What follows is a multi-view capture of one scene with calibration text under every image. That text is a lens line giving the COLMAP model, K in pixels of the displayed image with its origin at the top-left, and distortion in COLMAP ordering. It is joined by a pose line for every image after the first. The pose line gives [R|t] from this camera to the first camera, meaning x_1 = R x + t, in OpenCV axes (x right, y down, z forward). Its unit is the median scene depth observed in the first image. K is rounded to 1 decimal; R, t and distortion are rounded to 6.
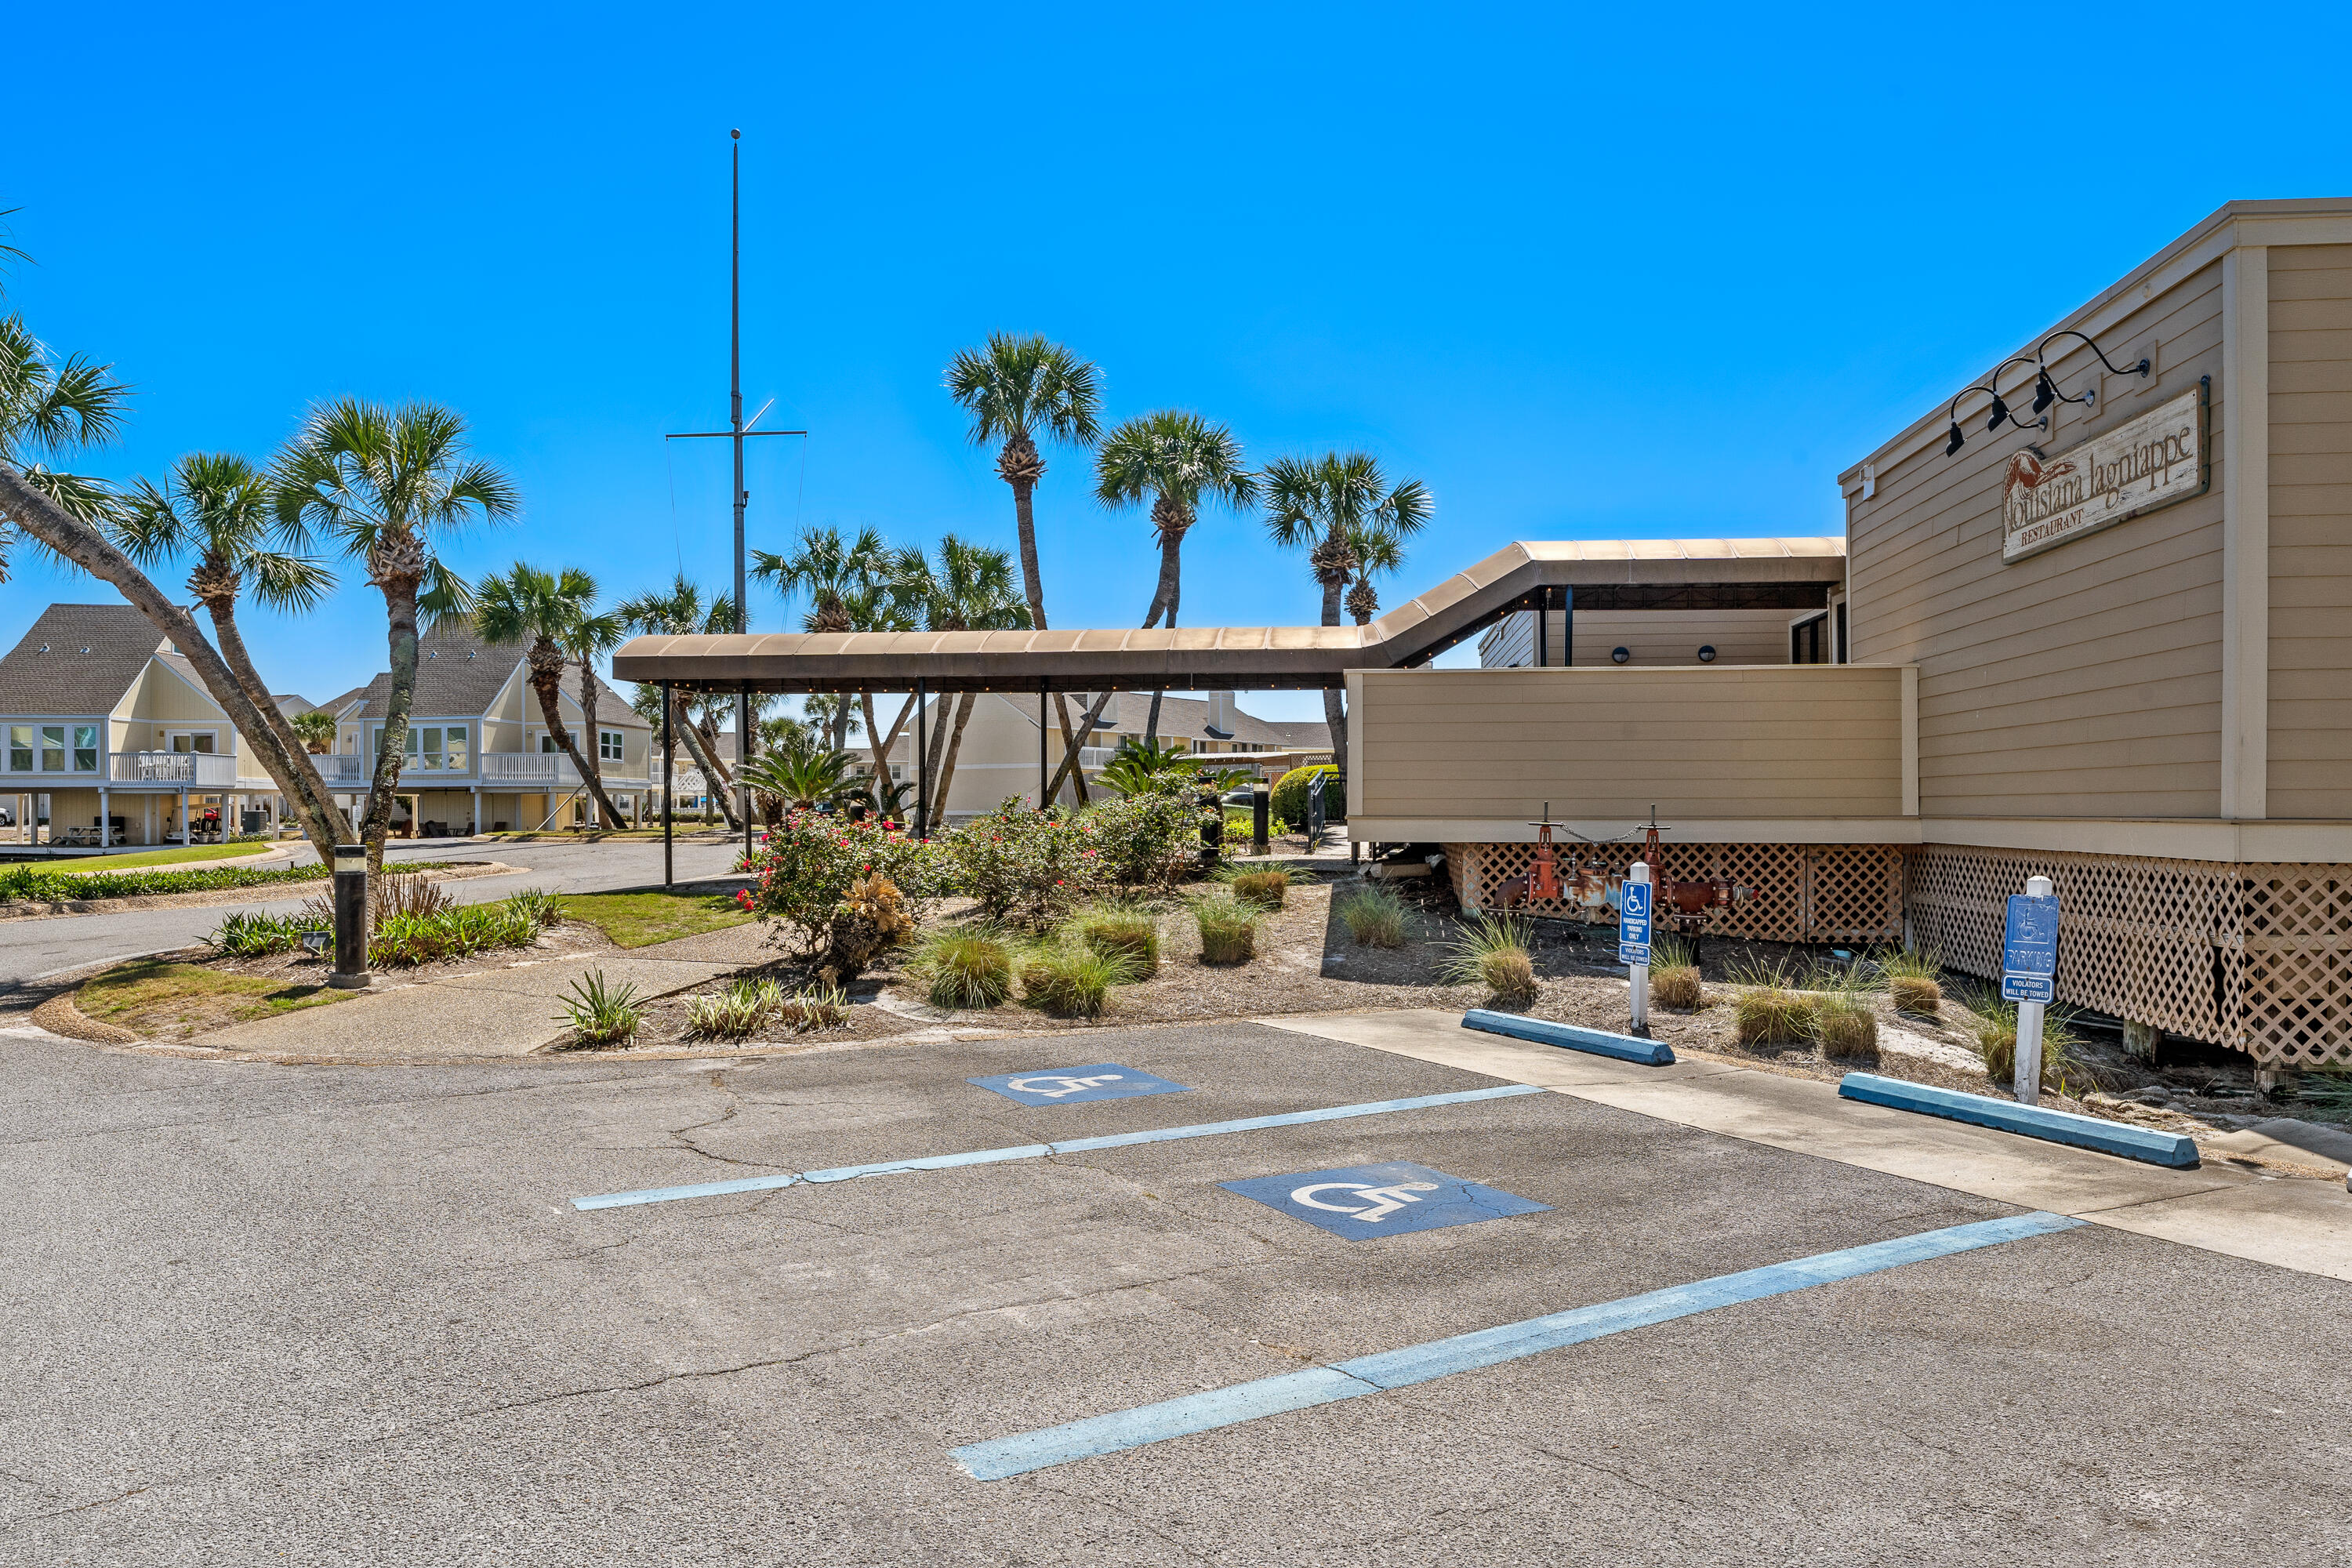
lens RADIAL K [[1602.4, 0, 1175.2], [0, 1602.4, 791.6], [0, 0, 1]] dist [0.004278, 0.000882]
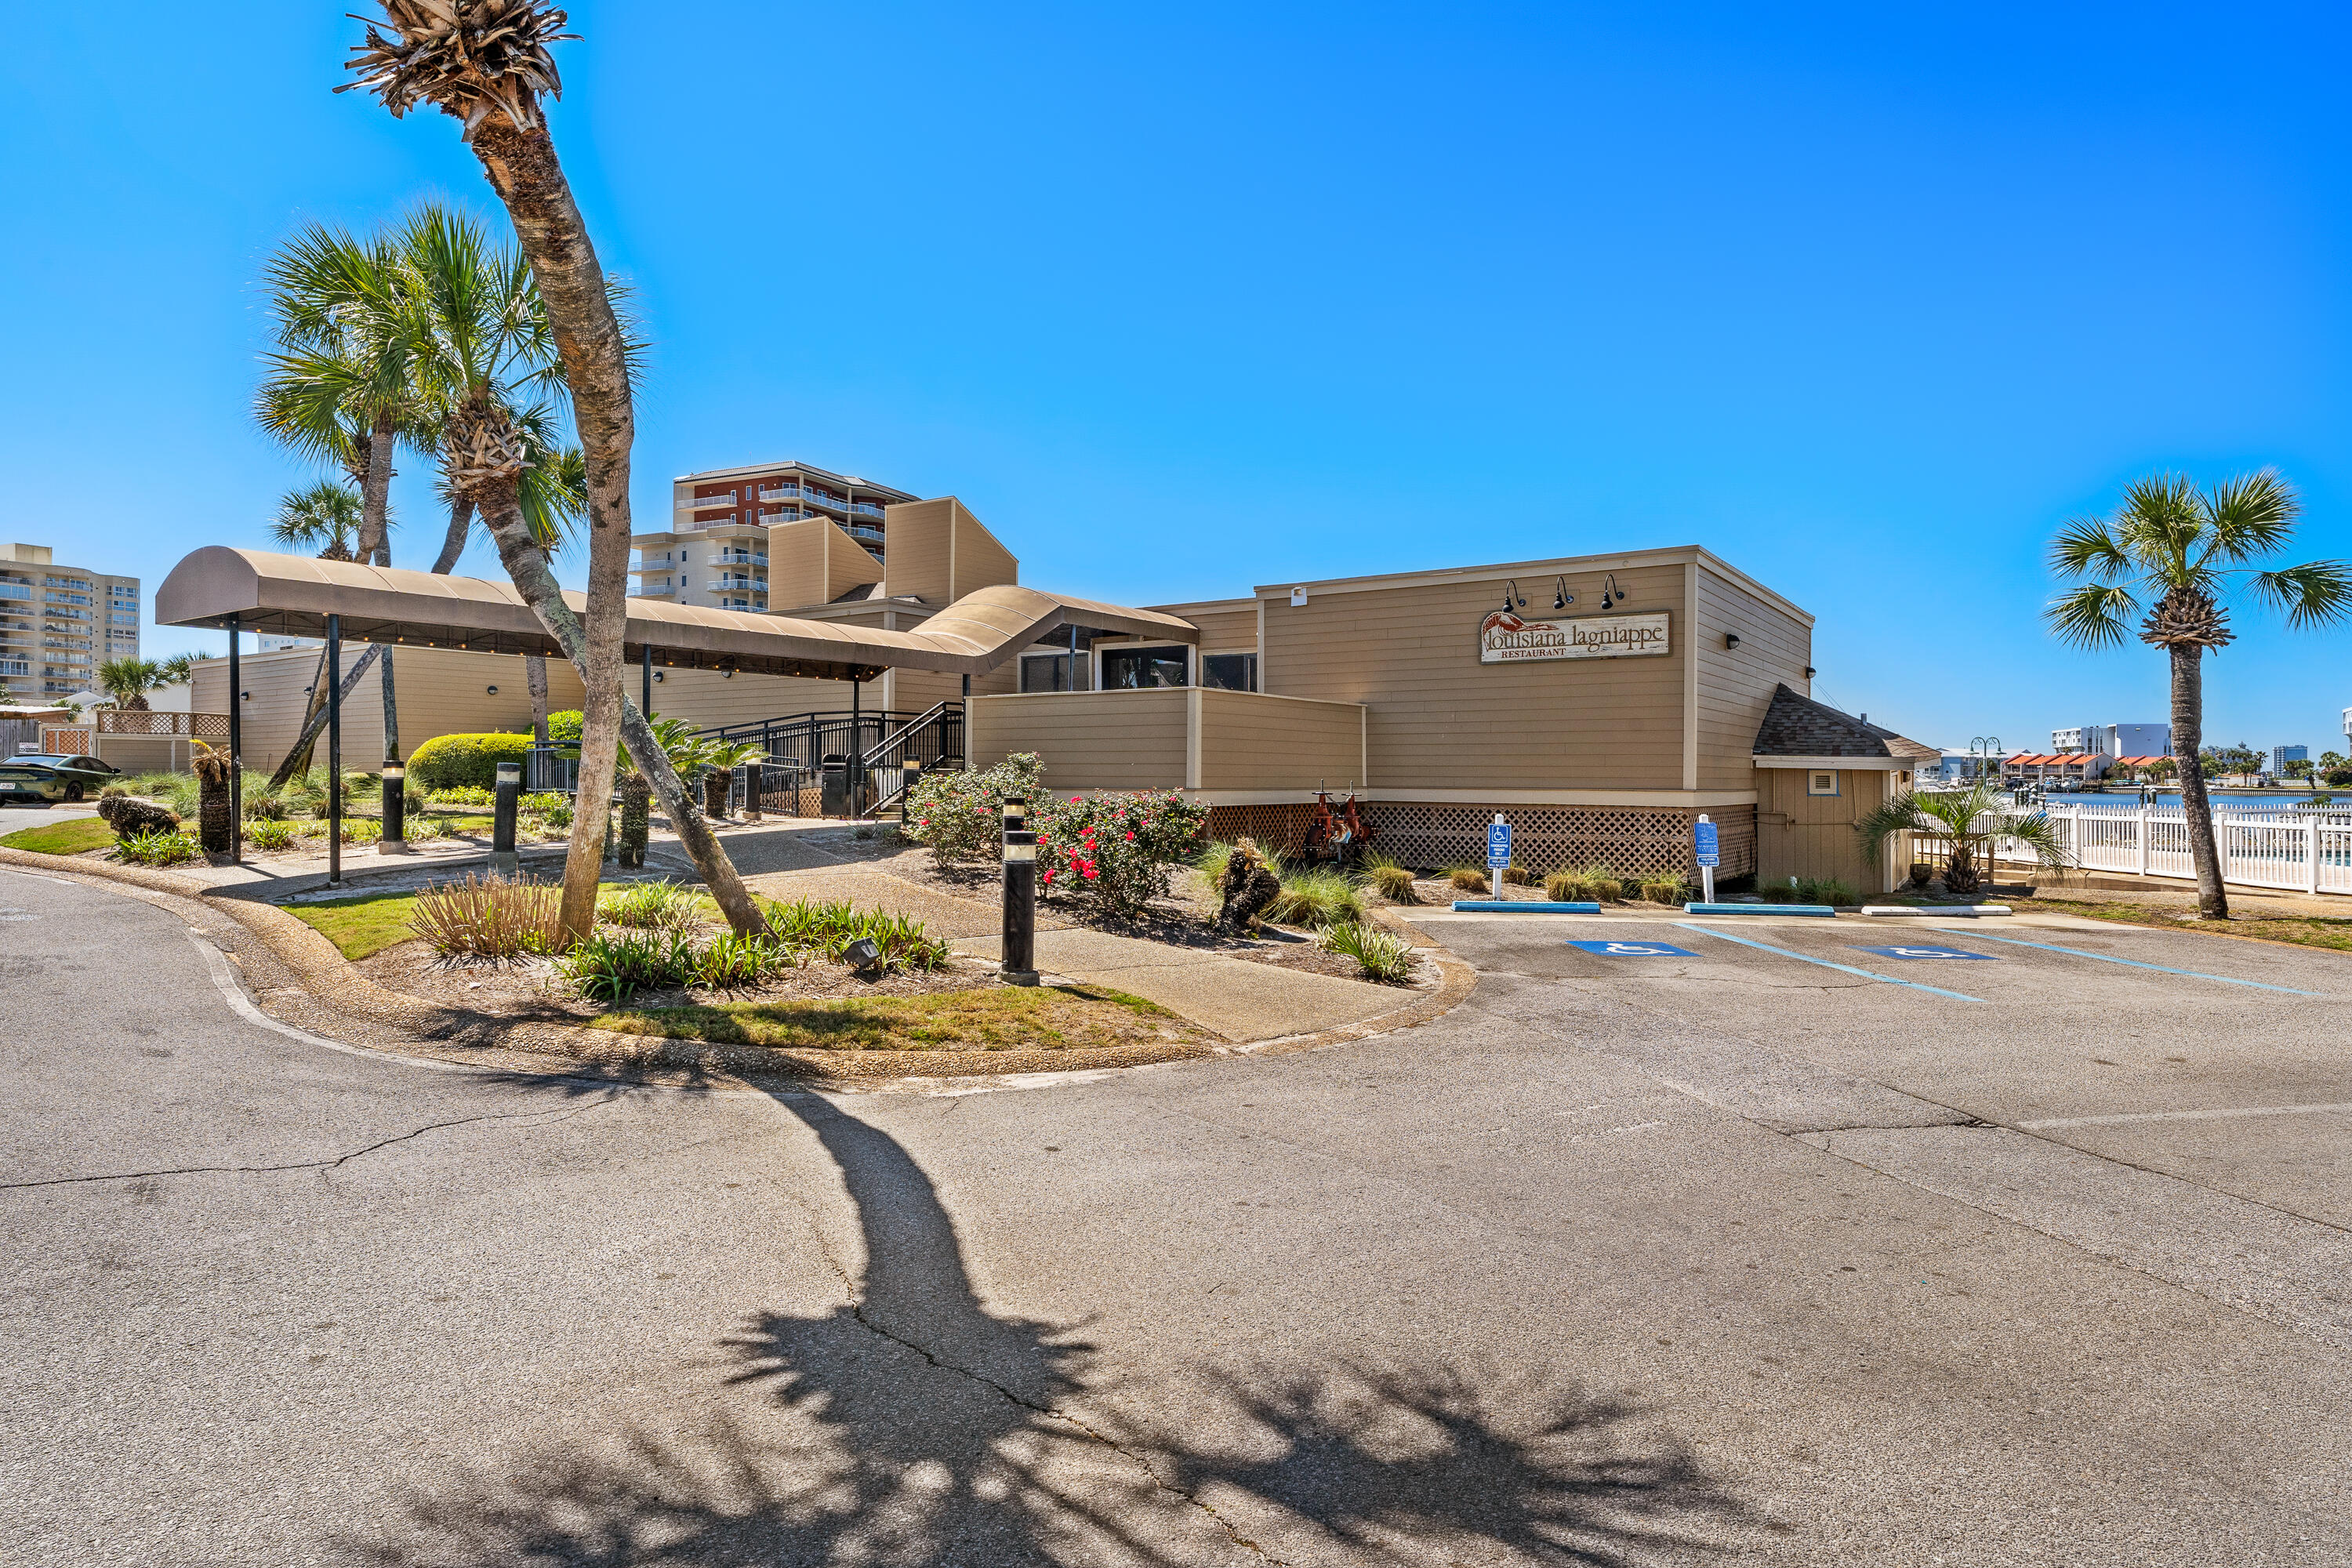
lens RADIAL K [[1228.6, 0, 1175.7], [0, 1228.6, 779.1], [0, 0, 1]] dist [-0.002648, -0.000085]
pose [[0.487831, -0.002573, 0.872934, -1.074736], [-0.016340, 0.999794, 0.012078, -0.007265], [-0.872785, -0.020156, 0.487689, 0.585111]]
